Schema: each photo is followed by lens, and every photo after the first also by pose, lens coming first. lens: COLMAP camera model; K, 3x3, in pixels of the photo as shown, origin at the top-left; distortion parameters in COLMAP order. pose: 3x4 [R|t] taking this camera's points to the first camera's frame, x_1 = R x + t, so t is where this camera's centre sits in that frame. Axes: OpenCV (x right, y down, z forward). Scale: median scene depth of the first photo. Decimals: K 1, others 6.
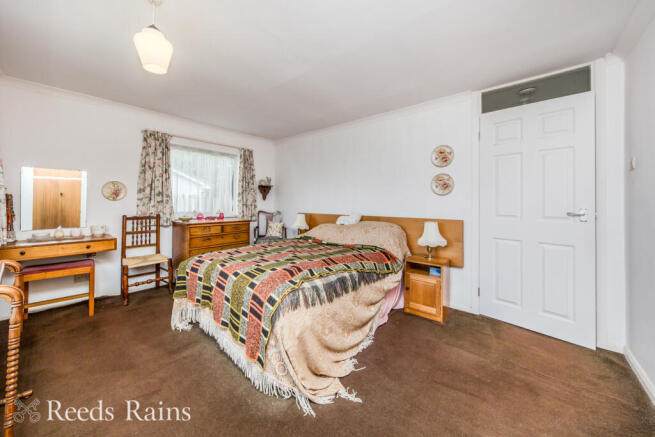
lens RADIAL K [[234.4, 0, 314.5], [0, 234.4, 199.2], [0, 0, 1]] dist [0.000444, -0.000082]
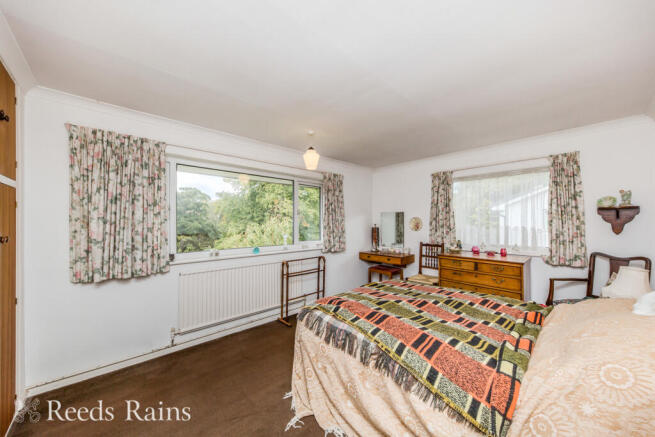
lens RADIAL K [[234.4, 0, 326.8], [0, 234.4, 221.6], [0, 0, 1]] dist [0.000444, -0.000082]
pose [[-0.088152, -0.012572, -0.996028, 0.539979], [0.009917, 0.999860, -0.013498, -0.033867], [0.996058, -0.011068, -0.088015, 0.547562]]
